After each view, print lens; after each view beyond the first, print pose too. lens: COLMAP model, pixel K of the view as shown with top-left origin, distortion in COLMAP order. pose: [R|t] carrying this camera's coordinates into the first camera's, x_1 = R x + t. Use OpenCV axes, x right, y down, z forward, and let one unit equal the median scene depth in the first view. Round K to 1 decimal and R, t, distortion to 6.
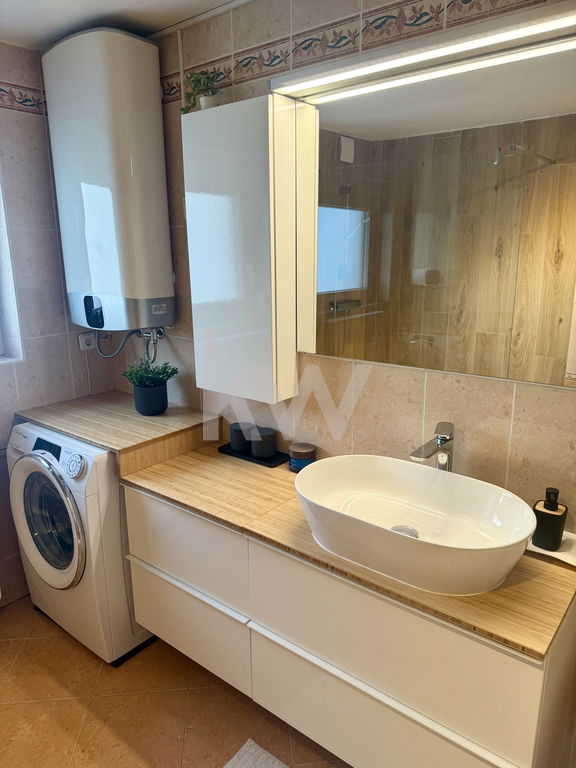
lens RADIAL K [[539.2, 0, 287.0], [0, 539.2, 386.4], [0, 0, 1]] dist [0.073614, -0.104079]
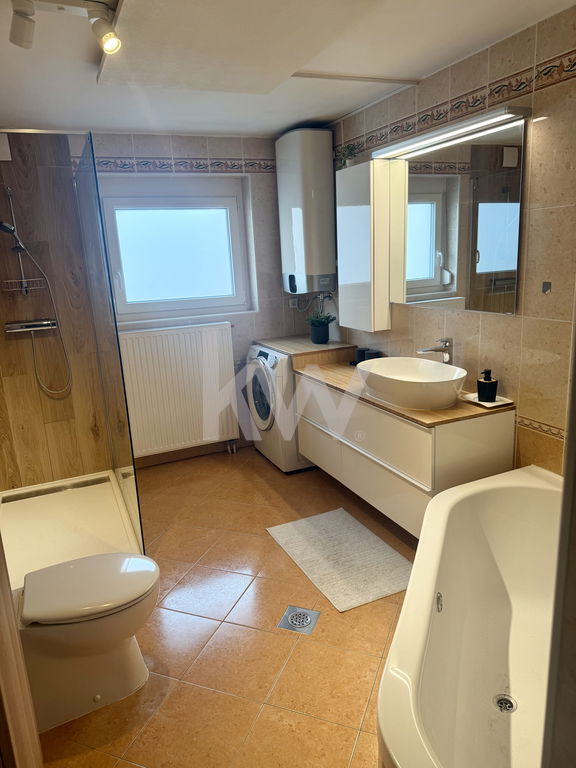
lens RADIAL K [[536.9, 0, 288.0], [0, 536.9, 384.0], [0, 0, 1]] dist [0.167410, -0.365175]
pose [[0.889796, 0.071434, -0.450732, 0.500466], [-0.067650, 0.997408, 0.024525, 0.165008], [0.451316, 0.008670, 0.892322, -0.646888]]
